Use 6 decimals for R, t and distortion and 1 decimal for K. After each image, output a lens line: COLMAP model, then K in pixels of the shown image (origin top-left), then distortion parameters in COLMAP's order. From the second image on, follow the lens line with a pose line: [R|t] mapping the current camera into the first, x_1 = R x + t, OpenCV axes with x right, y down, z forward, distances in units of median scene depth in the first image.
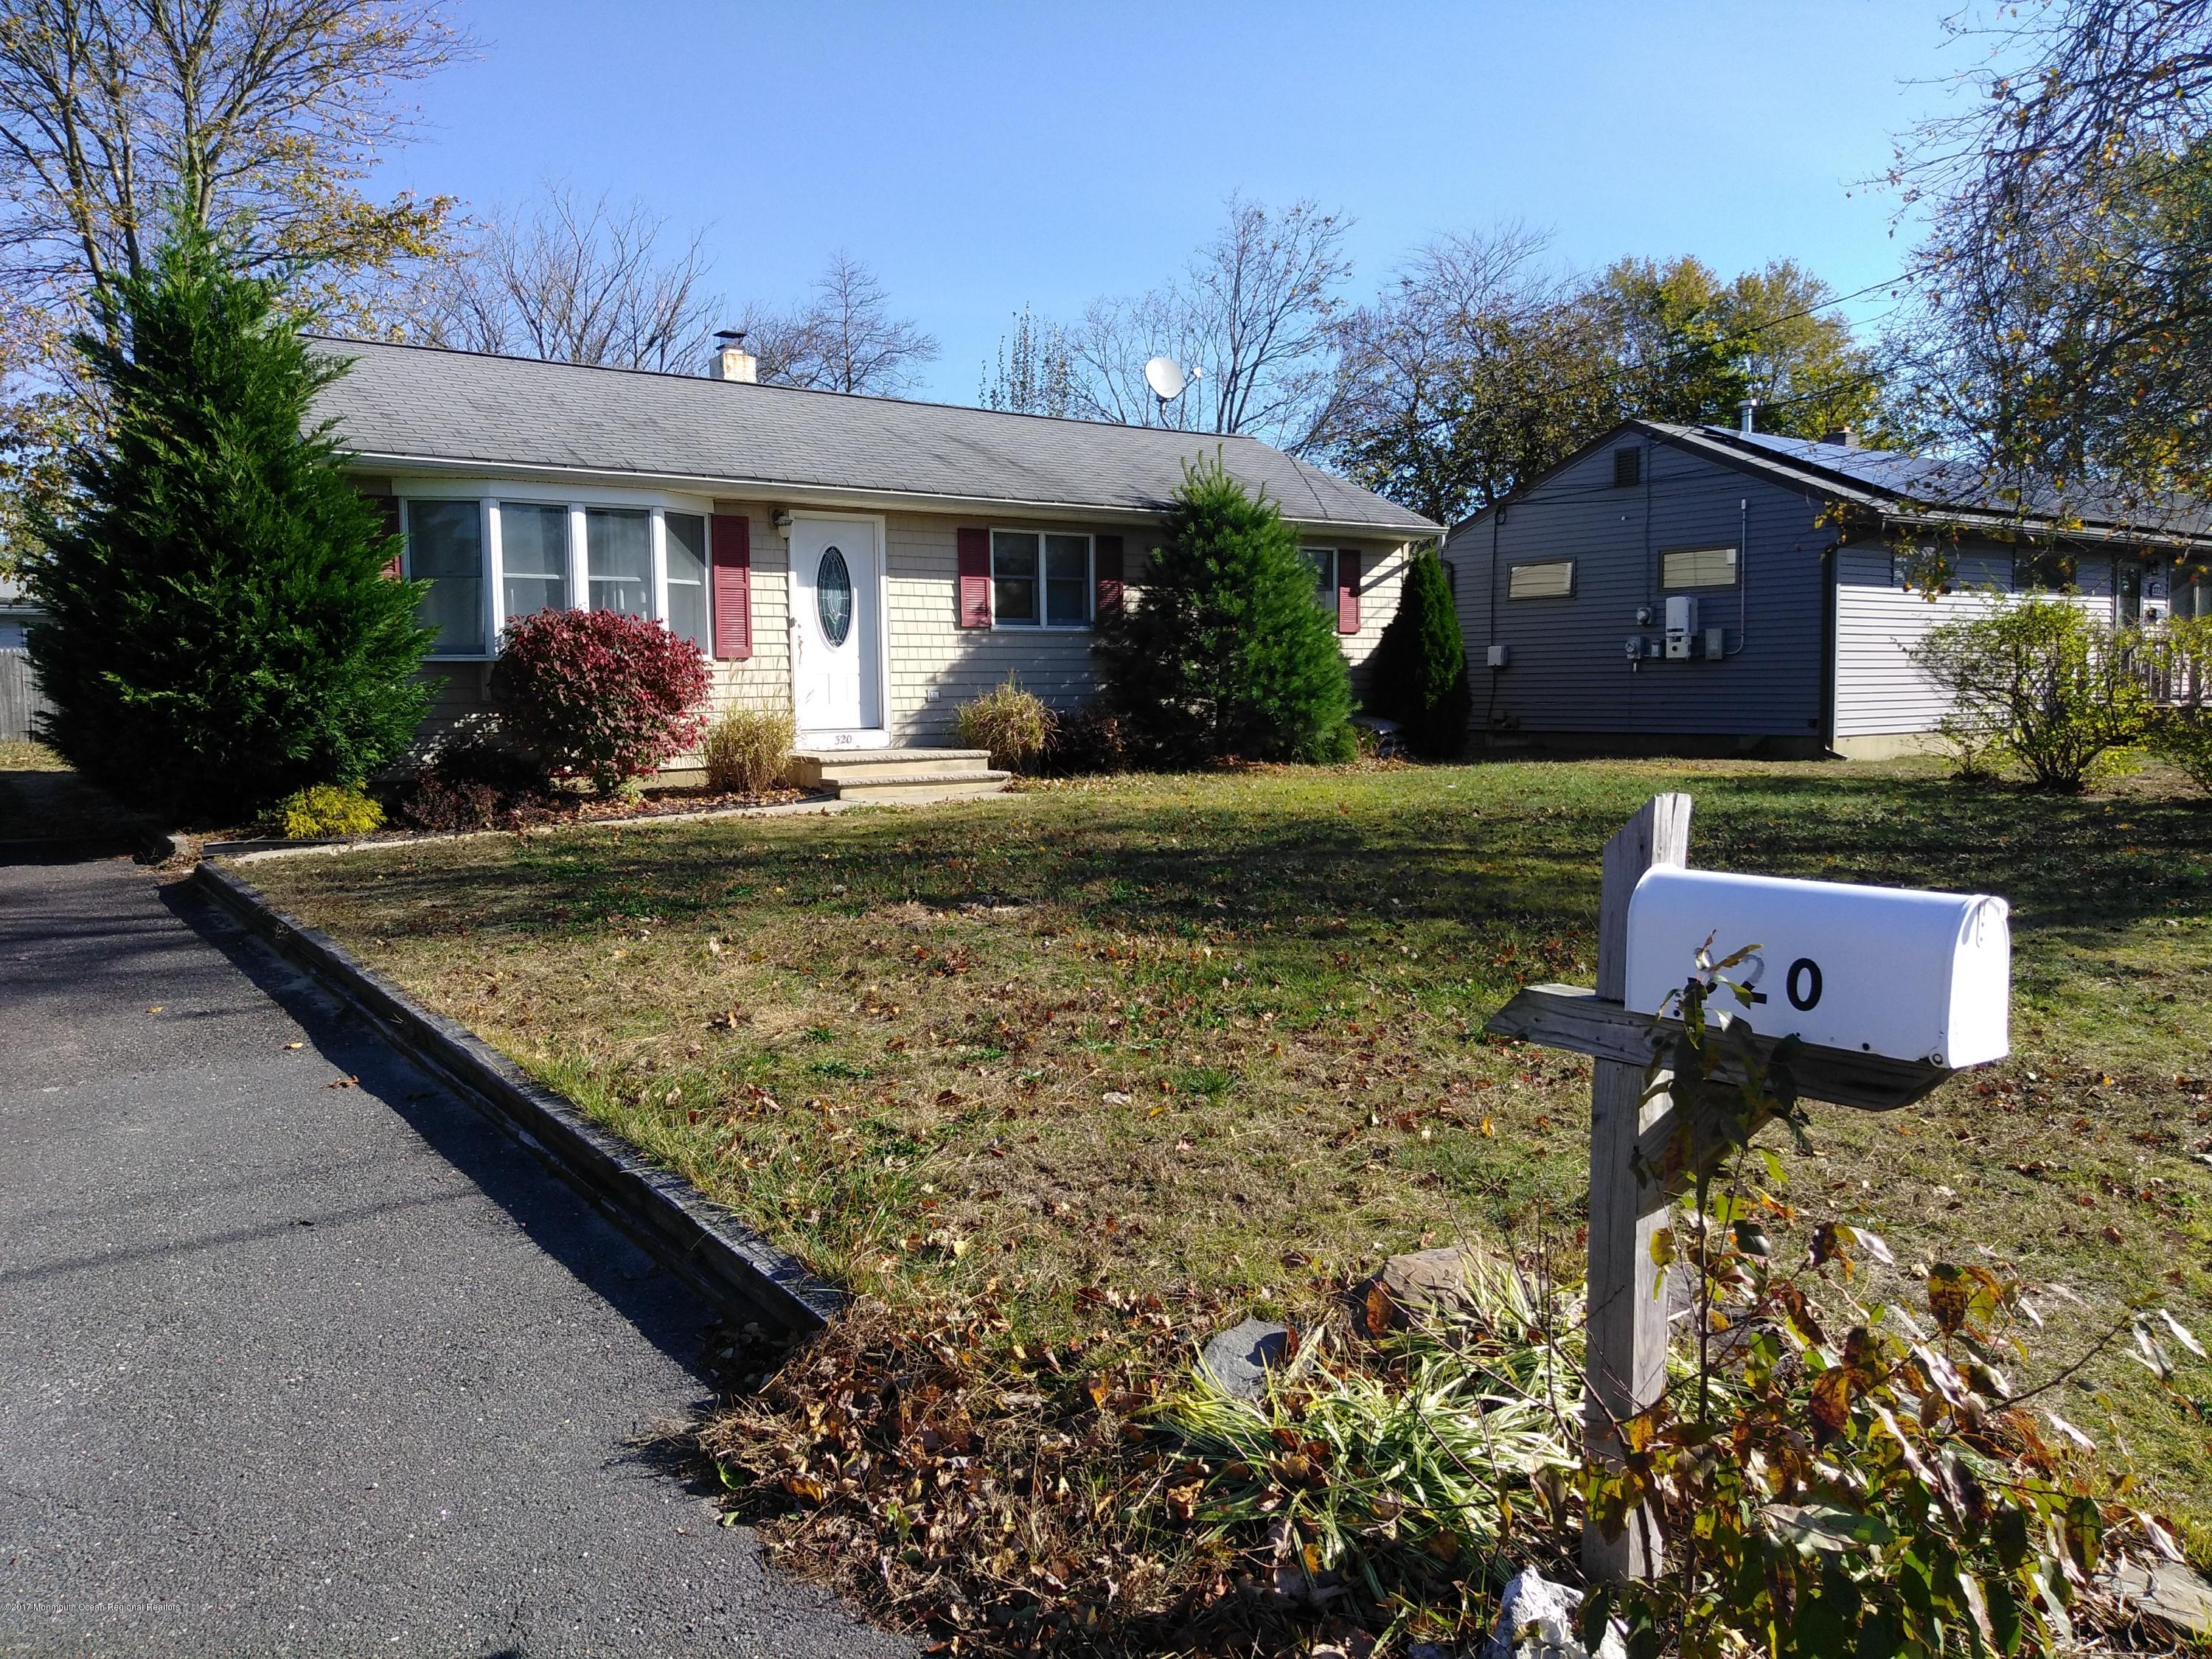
lens RADIAL K [[1627.1, 0, 1106.0], [0, 1627.1, 829.5], [0, 0, 1]] dist [0.004928, -0.007687]
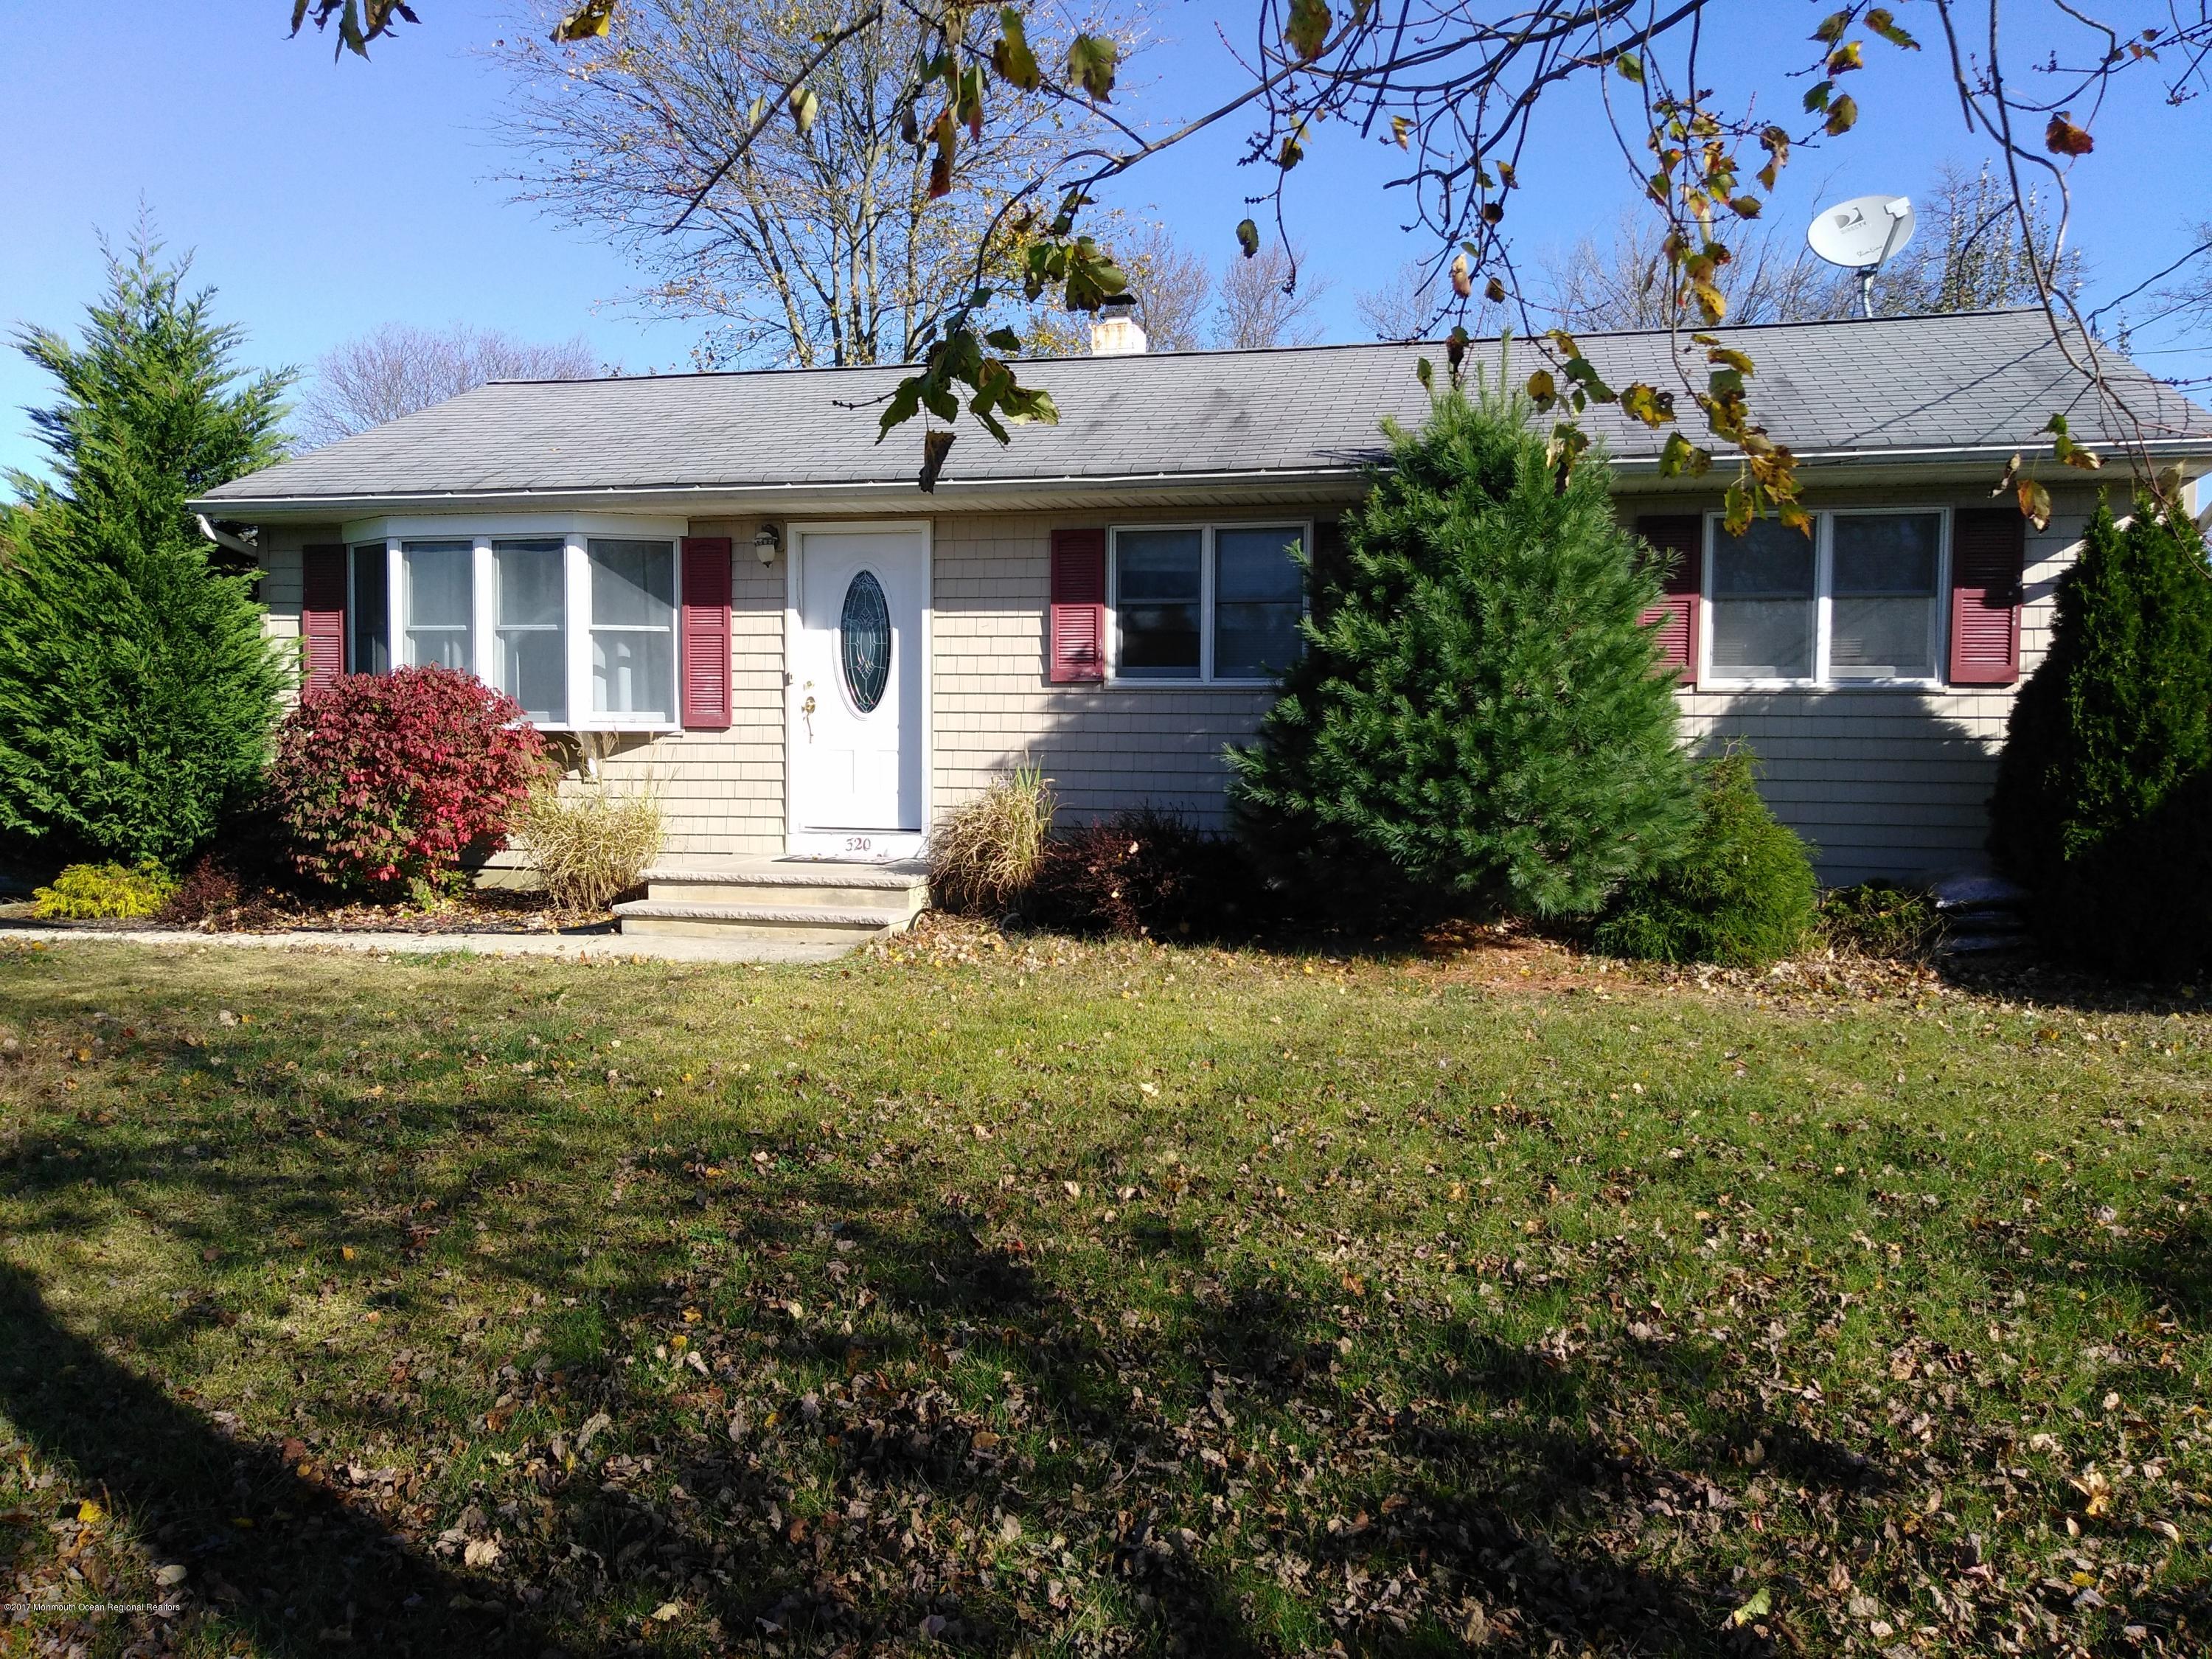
lens RADIAL K [[1627.1, 0, 1106.0], [0, 1627.1, 829.5], [0, 0, 1]] dist [0.004928, -0.007687]
pose [[0.639073, 0.062966, -0.766565, 0.494086], [-0.084545, 0.996355, 0.011358, -0.087853], [0.764486, 0.057550, 0.642067, 0.704936]]
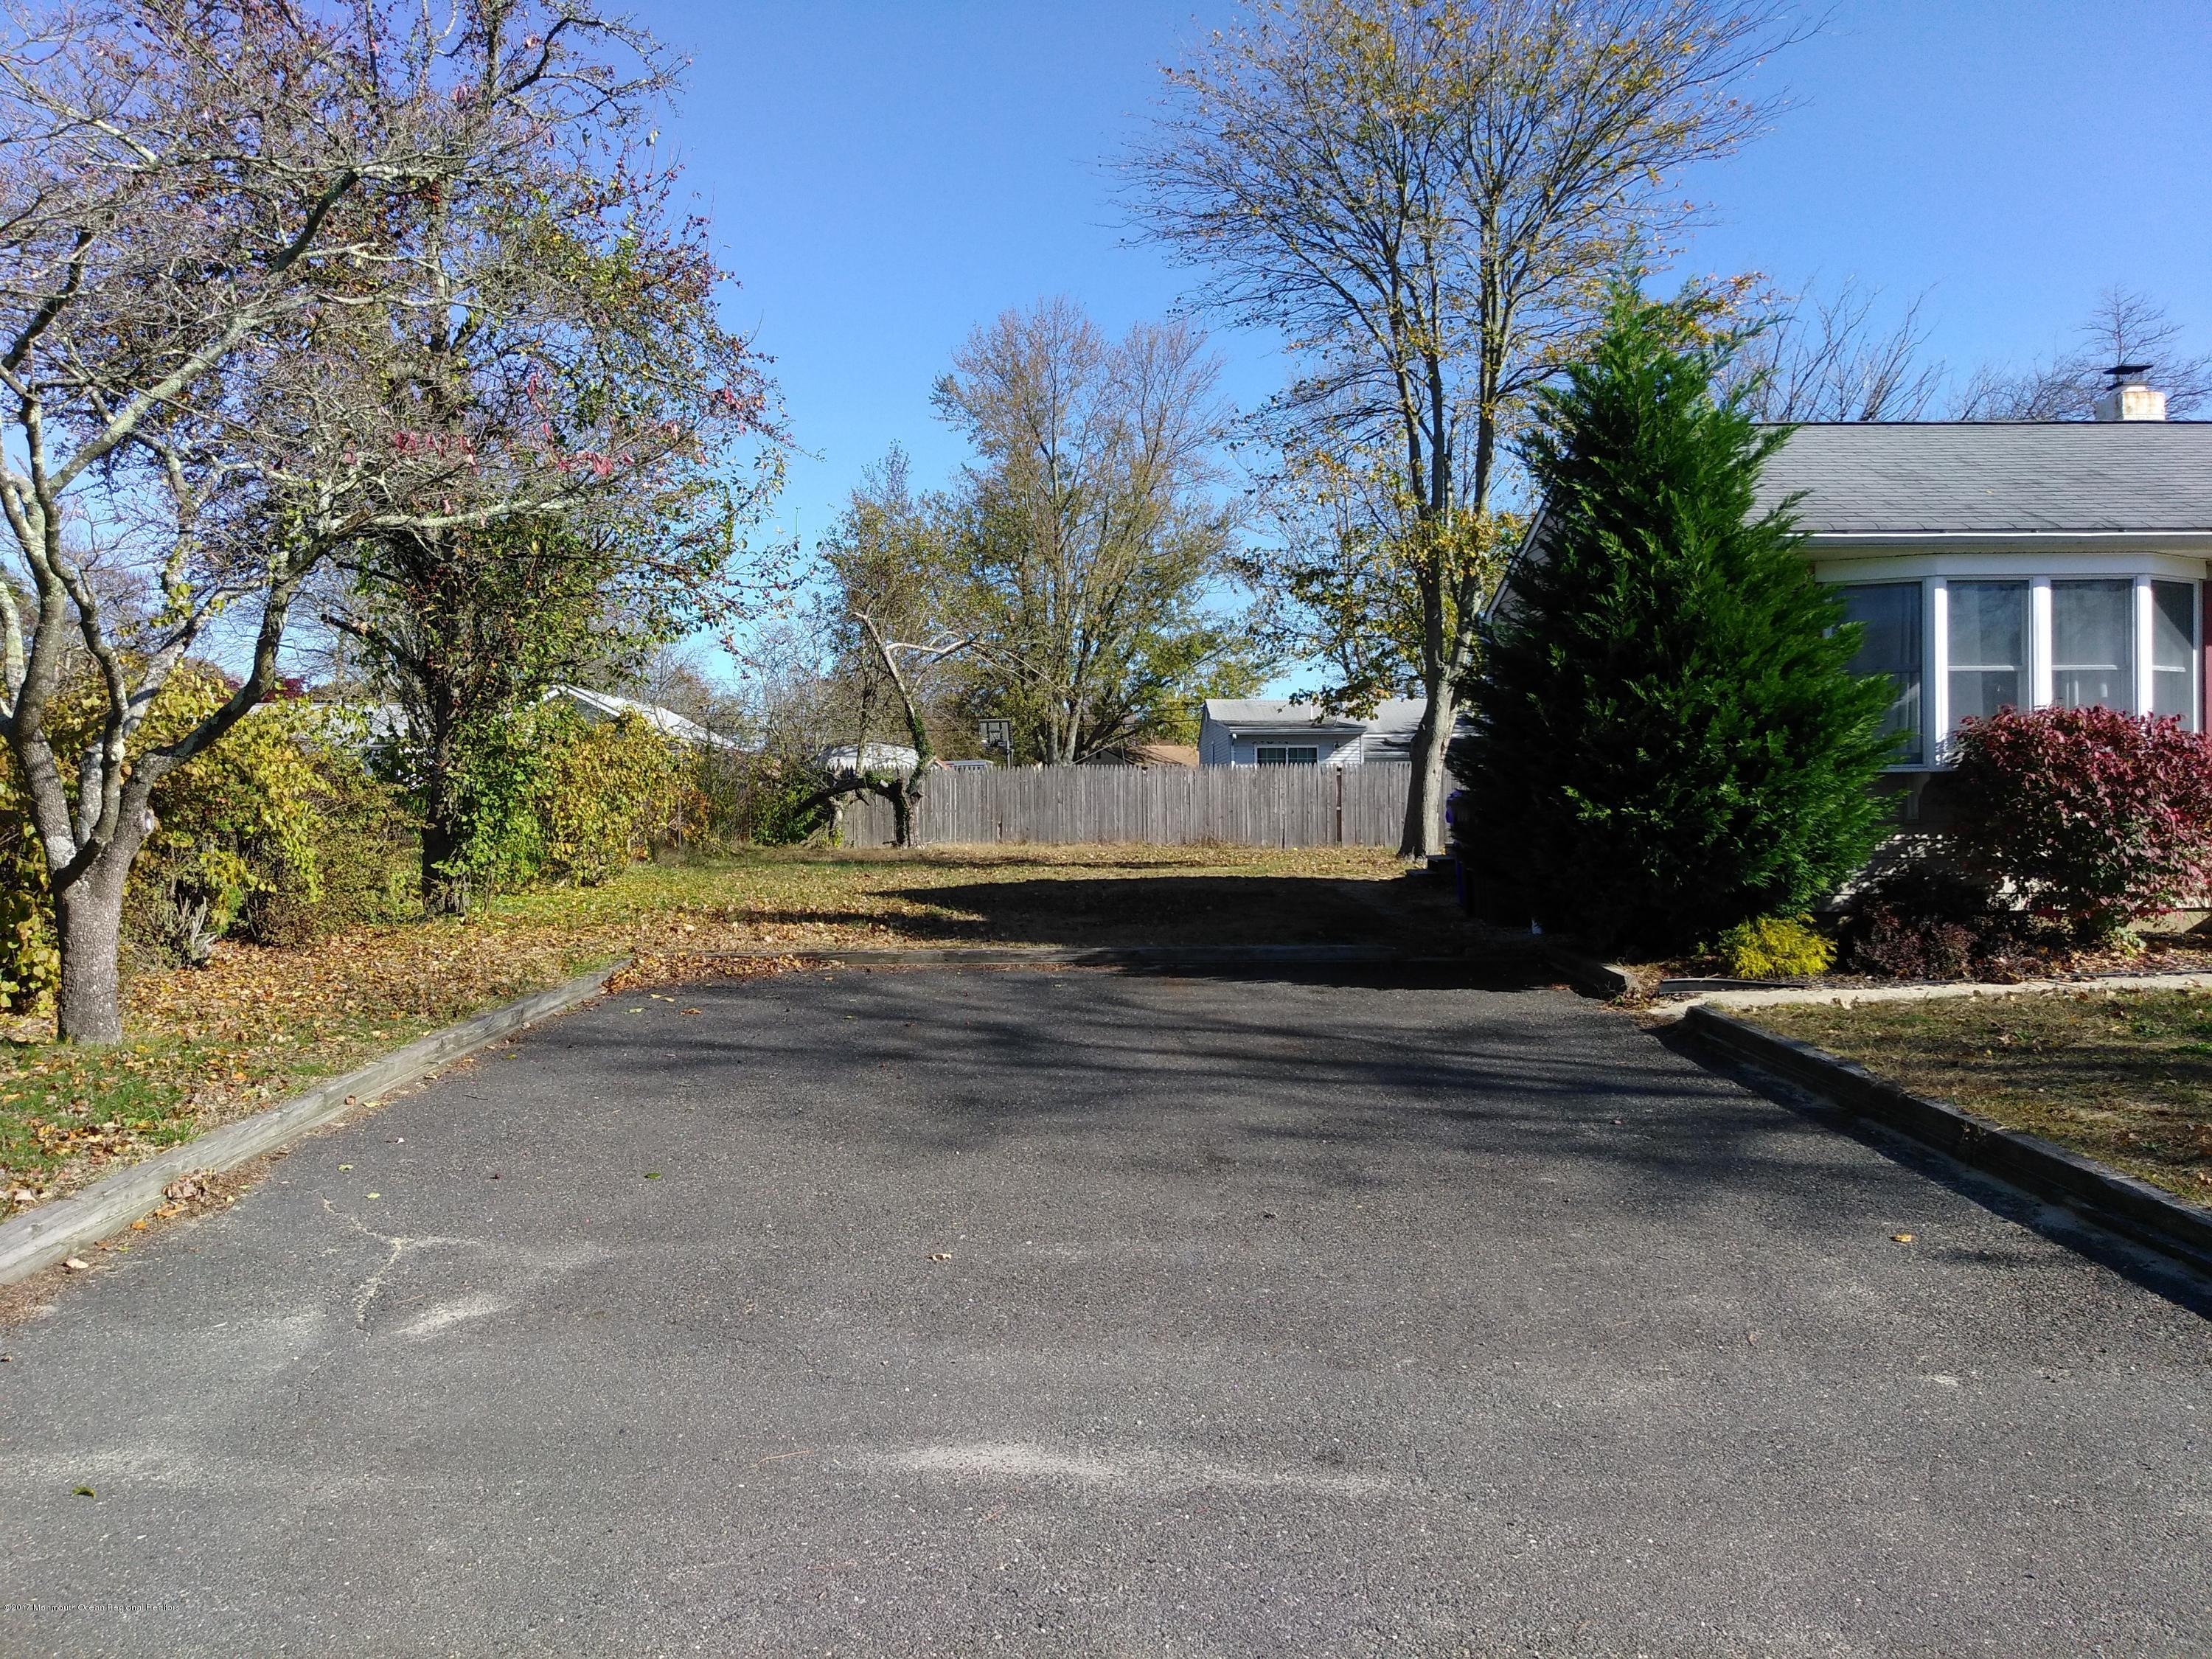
lens RADIAL K [[1627.1, 0, 1106.0], [0, 1627.1, 829.5], [0, 0, 1]] dist [0.004928, -0.007687]
pose [[0.805584, 0.014664, -0.592300, -0.212352], [-0.054207, 0.997325, -0.049034, -0.010078], [0.589997, 0.071608, 0.804224, 0.083760]]
